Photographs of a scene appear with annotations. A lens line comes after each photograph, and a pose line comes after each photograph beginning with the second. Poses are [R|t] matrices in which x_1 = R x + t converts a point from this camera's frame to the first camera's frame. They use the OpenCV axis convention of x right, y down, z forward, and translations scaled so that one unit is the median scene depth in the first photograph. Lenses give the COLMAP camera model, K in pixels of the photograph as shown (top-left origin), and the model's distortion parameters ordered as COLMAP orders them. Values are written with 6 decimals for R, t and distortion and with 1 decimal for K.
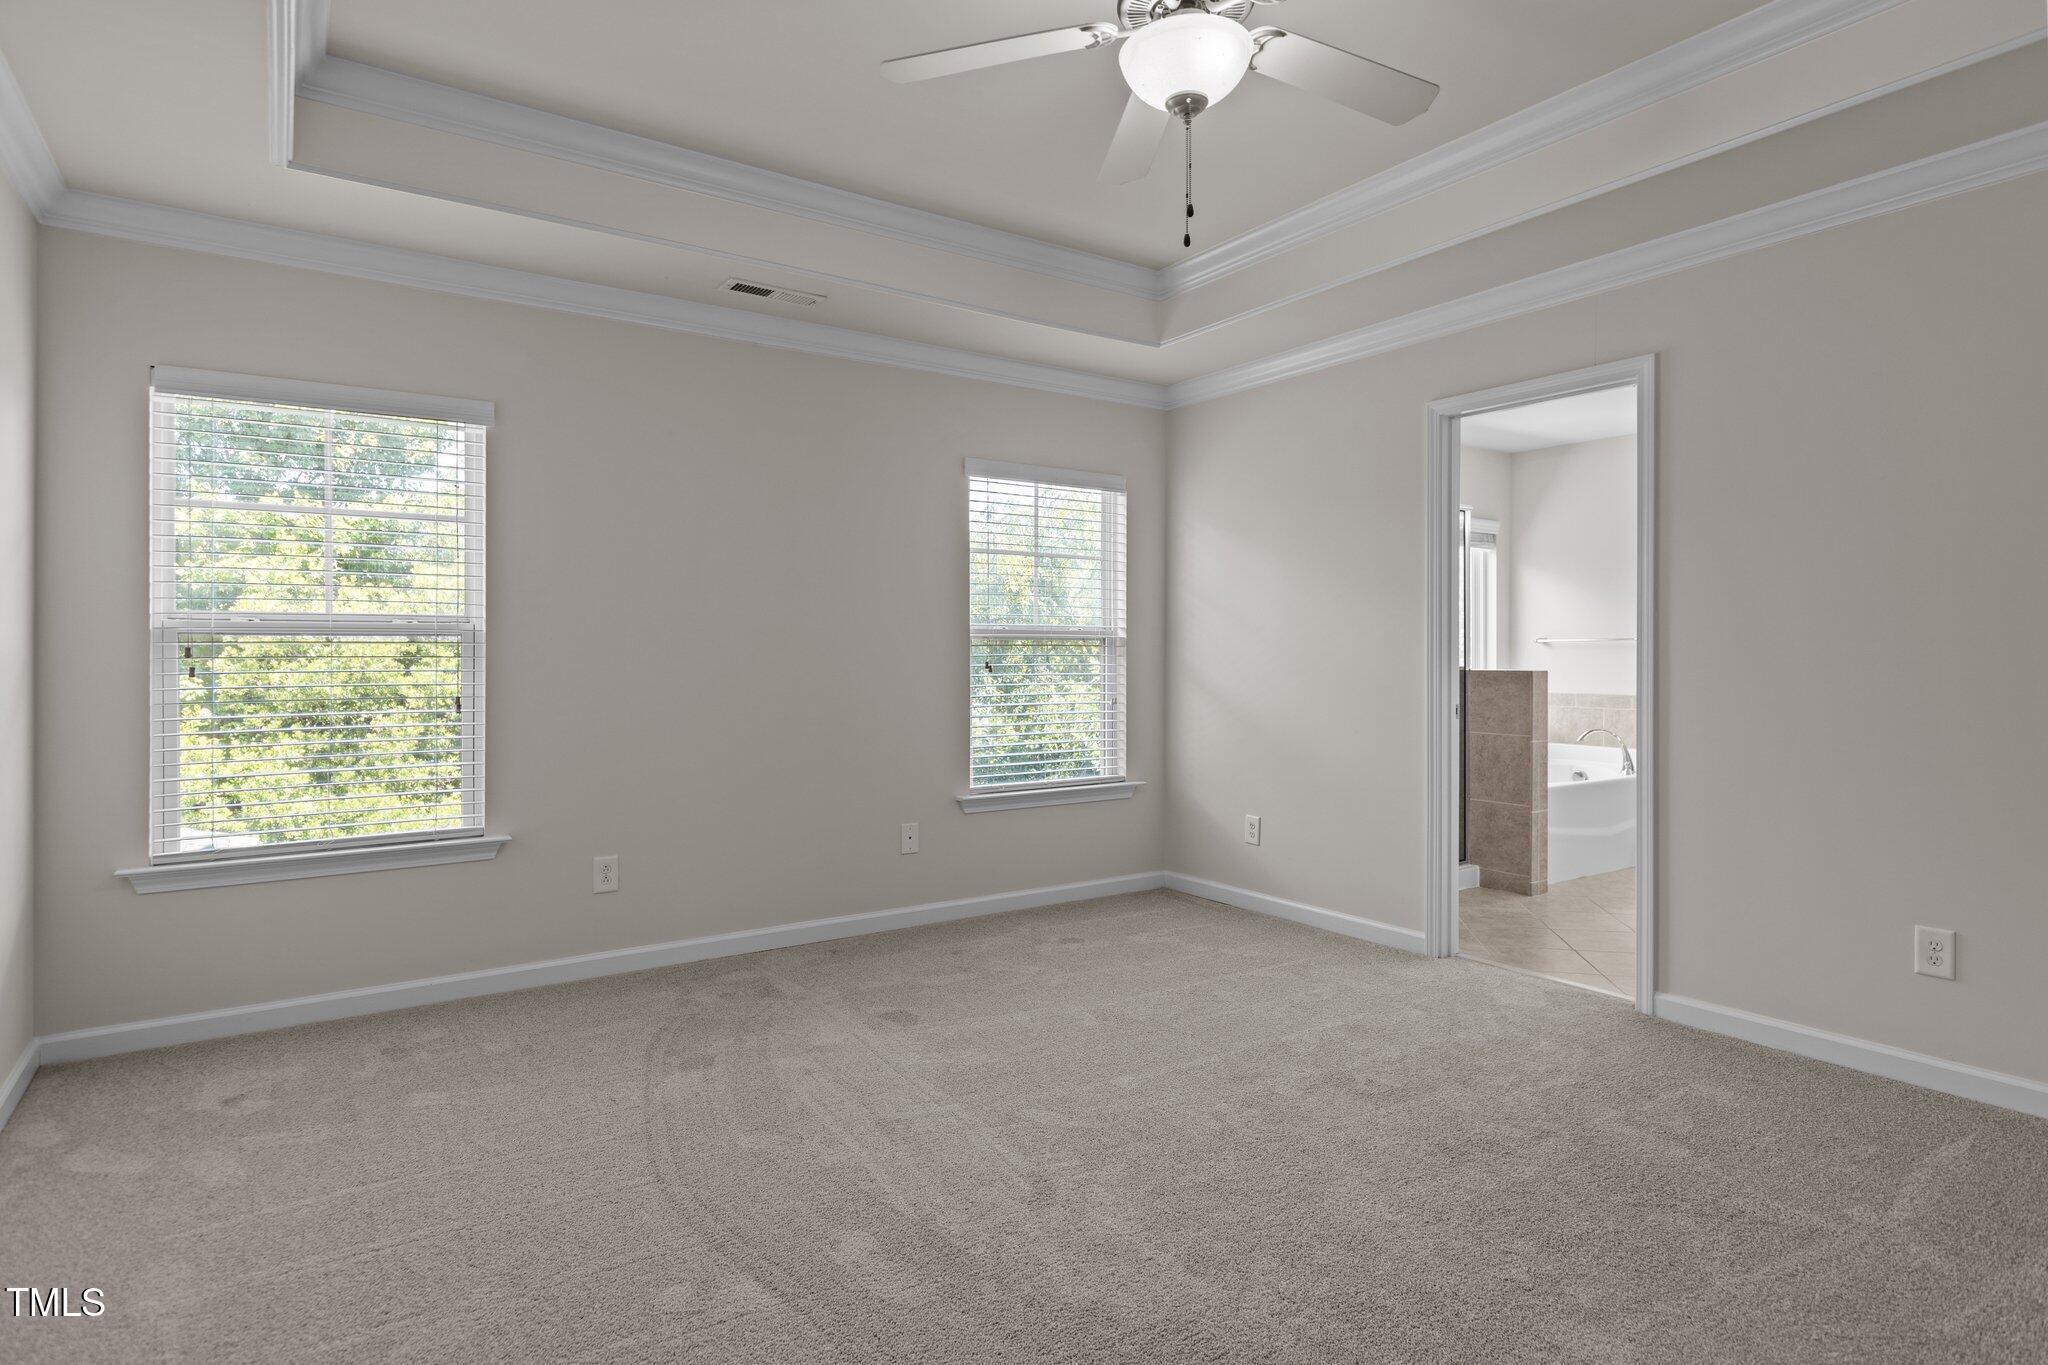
lens RADIAL K [[1089.2, 0, 1021.2], [0, 1089.2, 672.5], [0, 0, 1]] dist [0.002329, 0.000096]
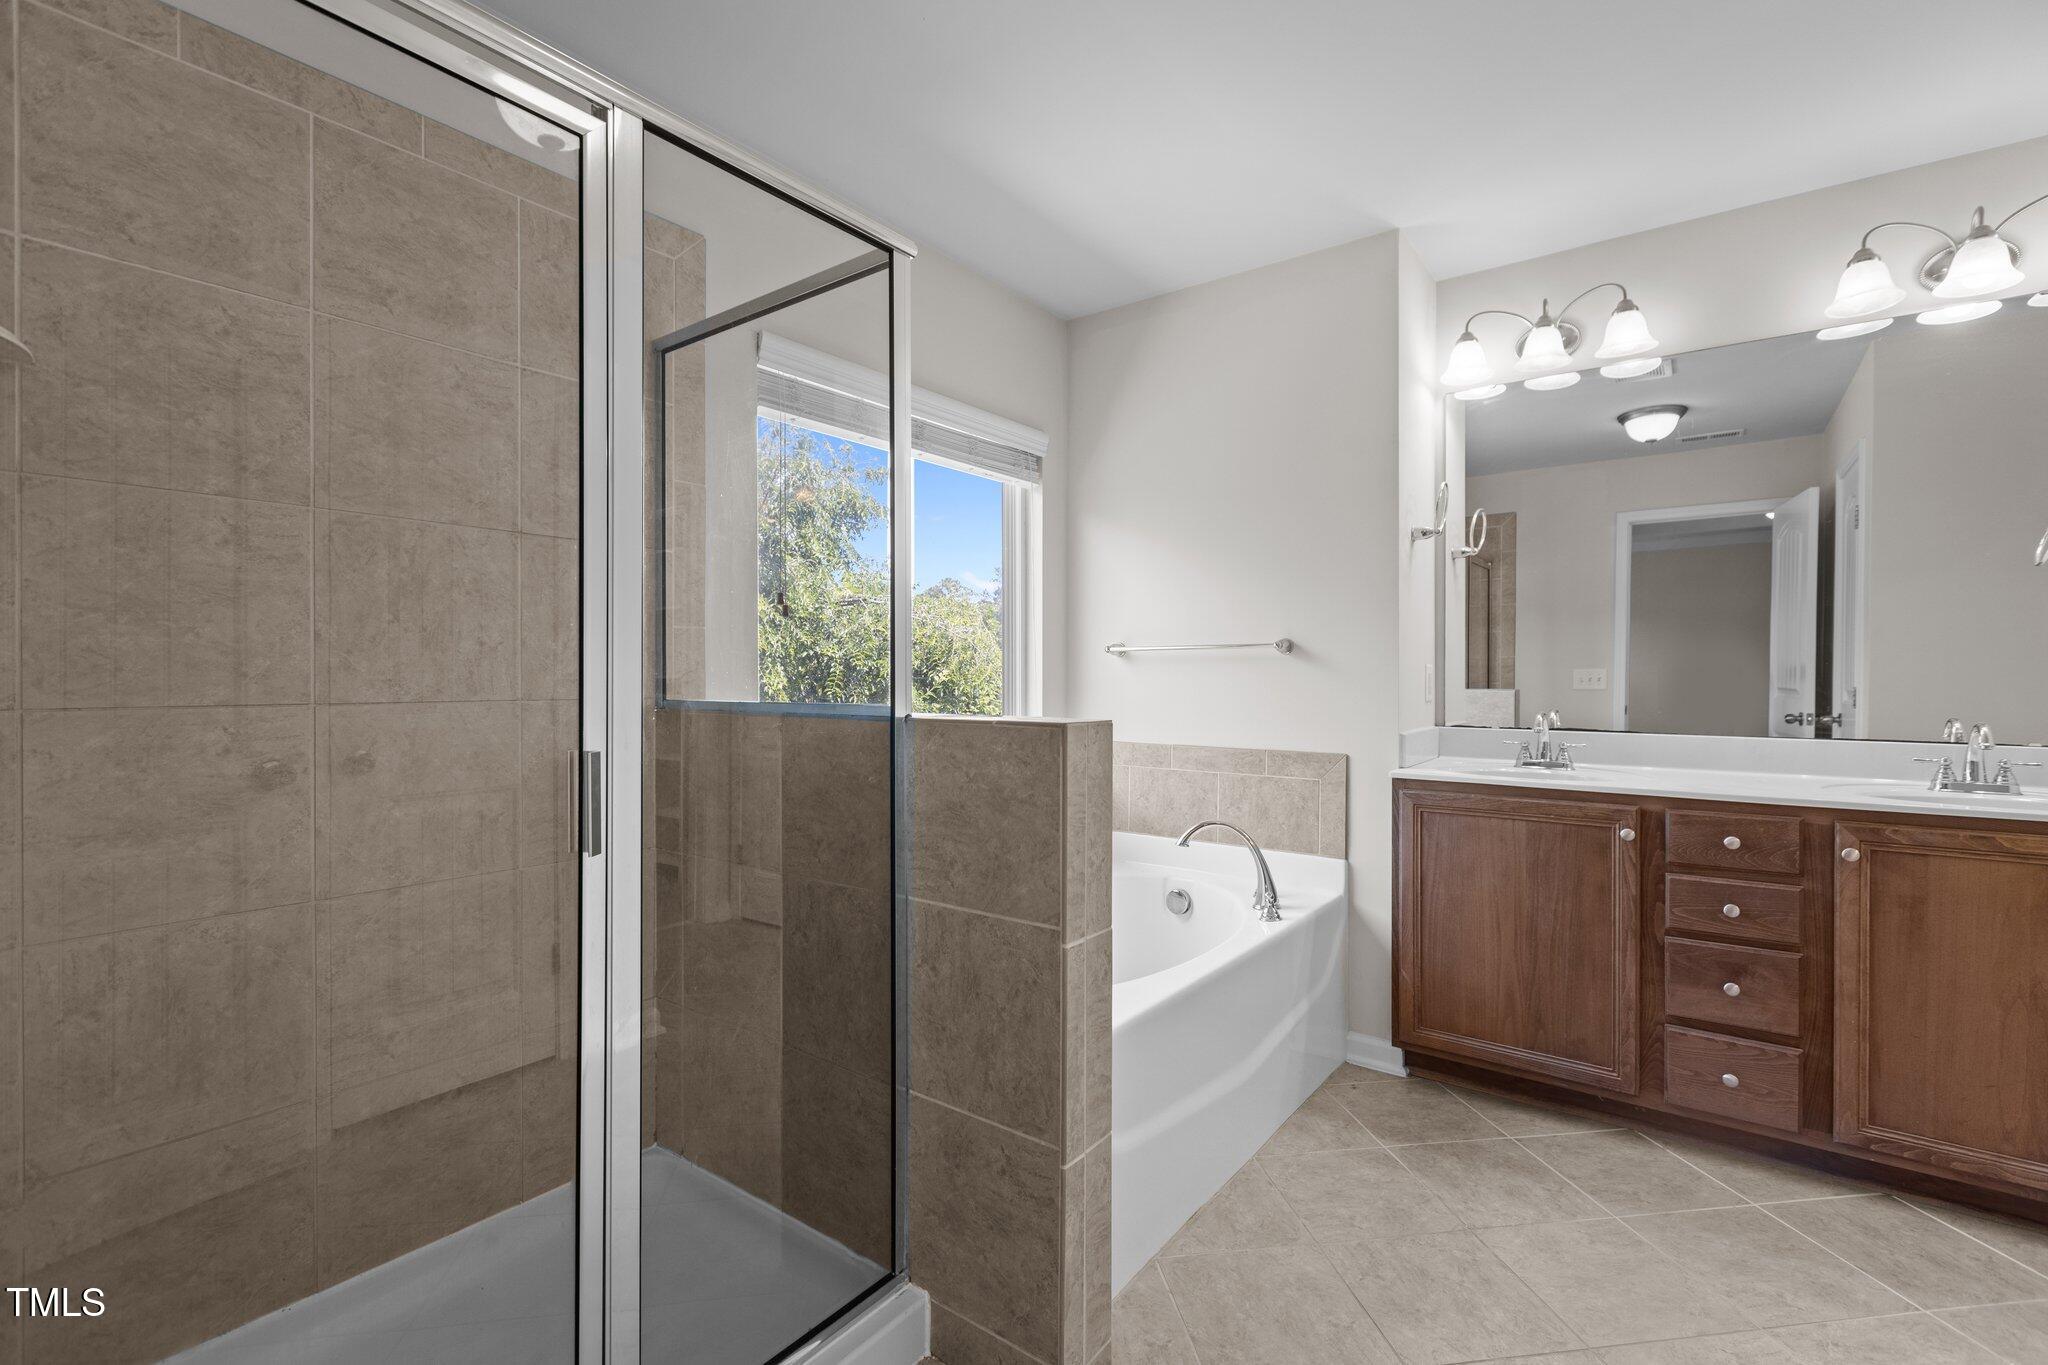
lens RADIAL K [[919.7, 0, 1029.6], [0, 919.7, 684.3], [0, 0, 1]] dist [0.003067, -0.001233]
pose [[0.945917, -0.003620, 0.324390, 0.357856], [0.002811, 0.999992, 0.002964, -0.014423], [-0.324398, -0.001892, 0.945919, 0.719160]]
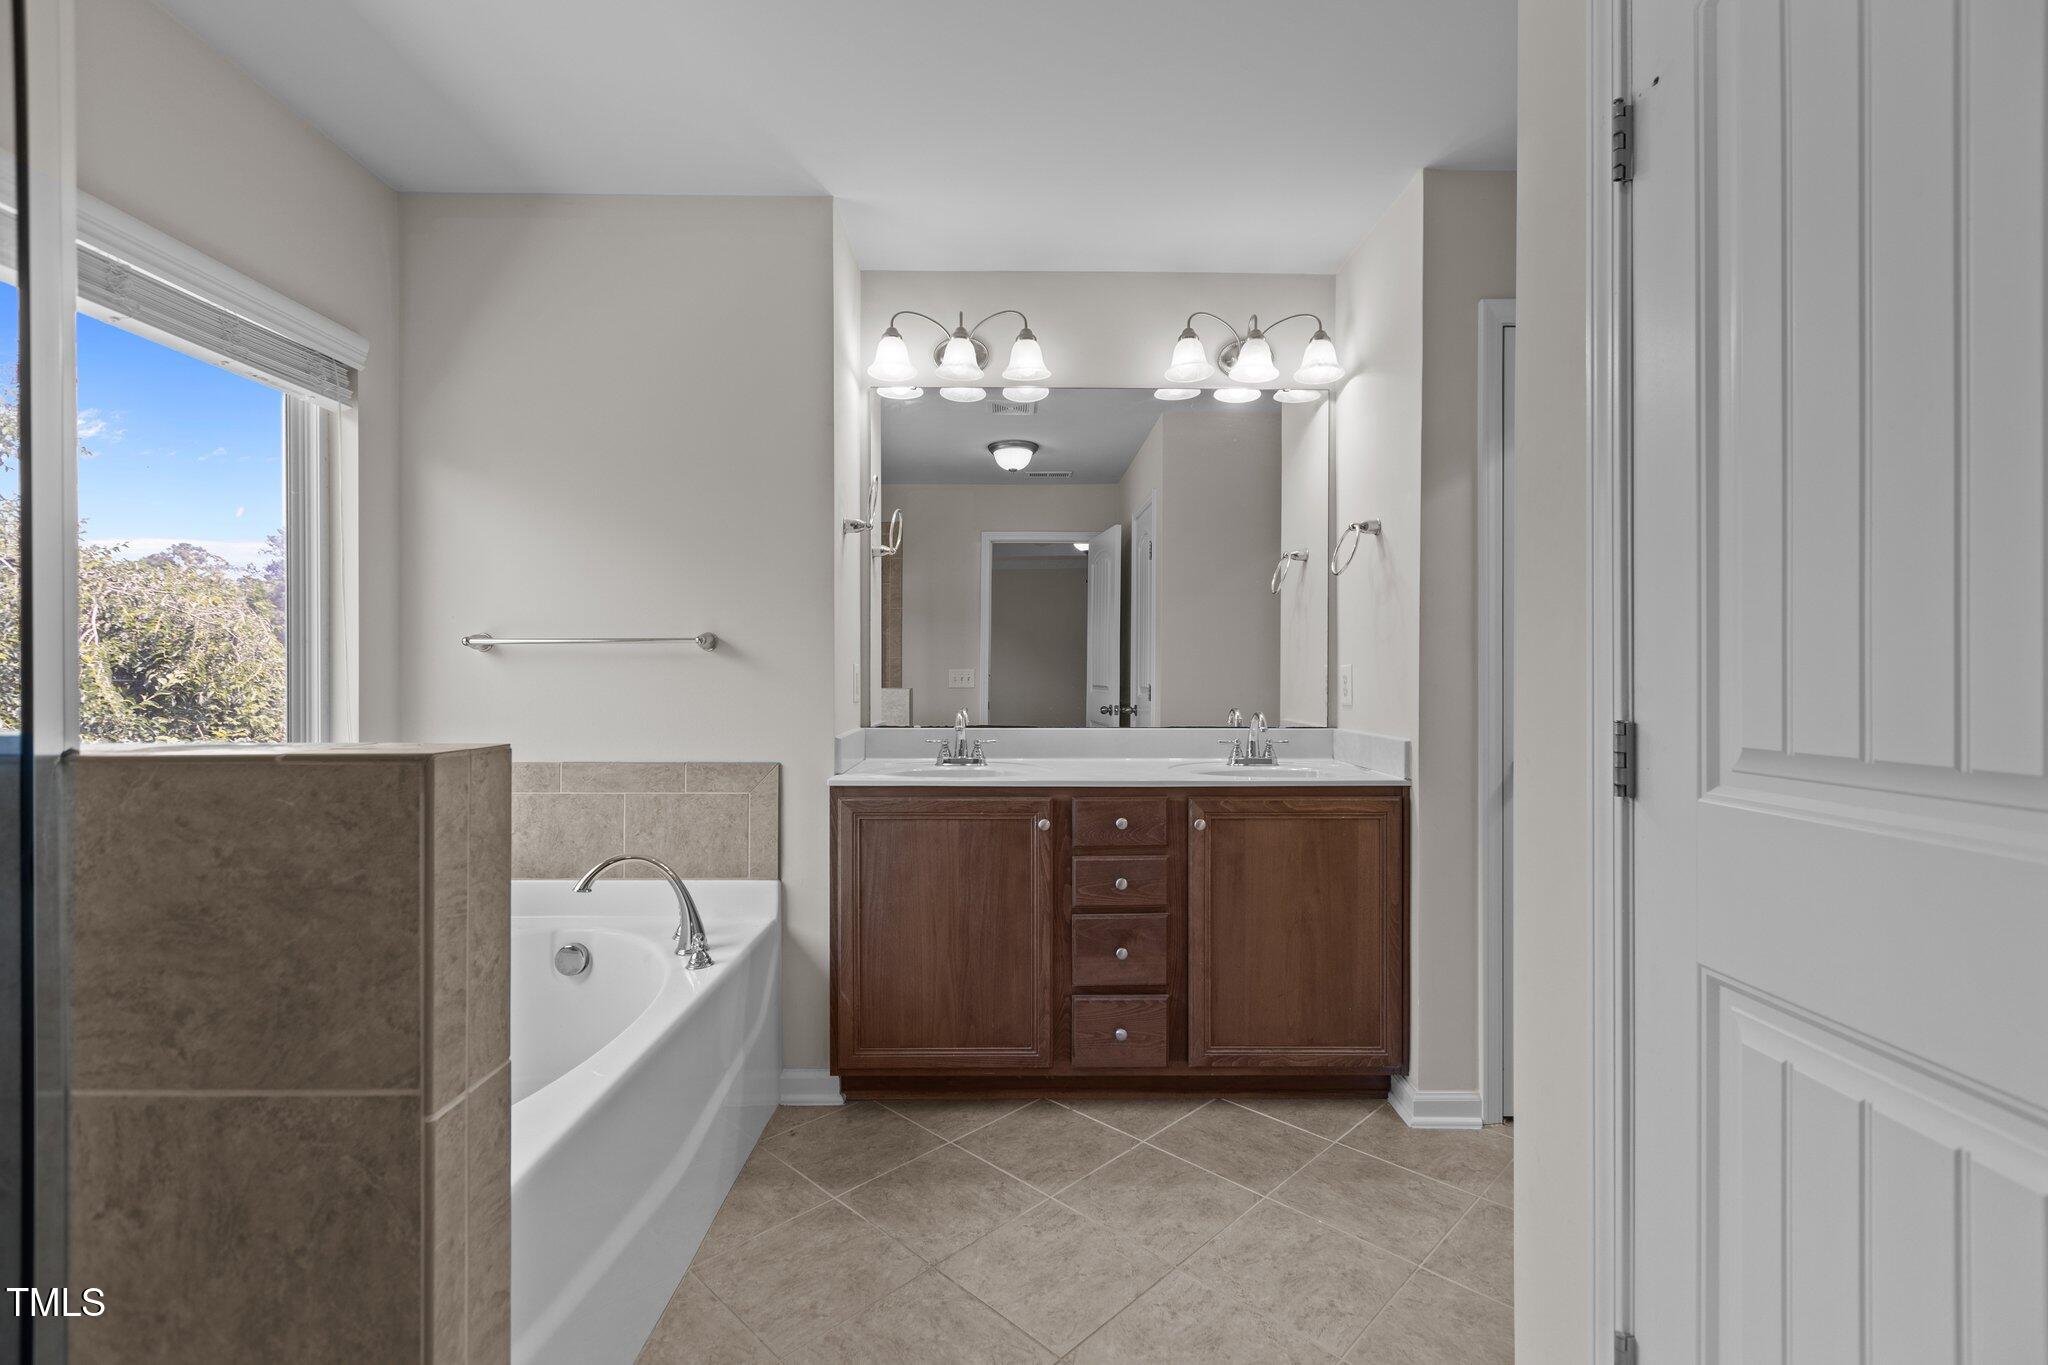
lens RADIAL K [[919.7, 0, 1030.7], [0, 919.7, 677.4], [0, 0, 1]] dist [0.003067, -0.001233]
pose [[0.553541, -0.002983, 0.832816, 0.376686], [0.007180, 0.999974, -0.001191, -0.014972], [-0.832791, 0.006639, 0.553548, 0.787319]]
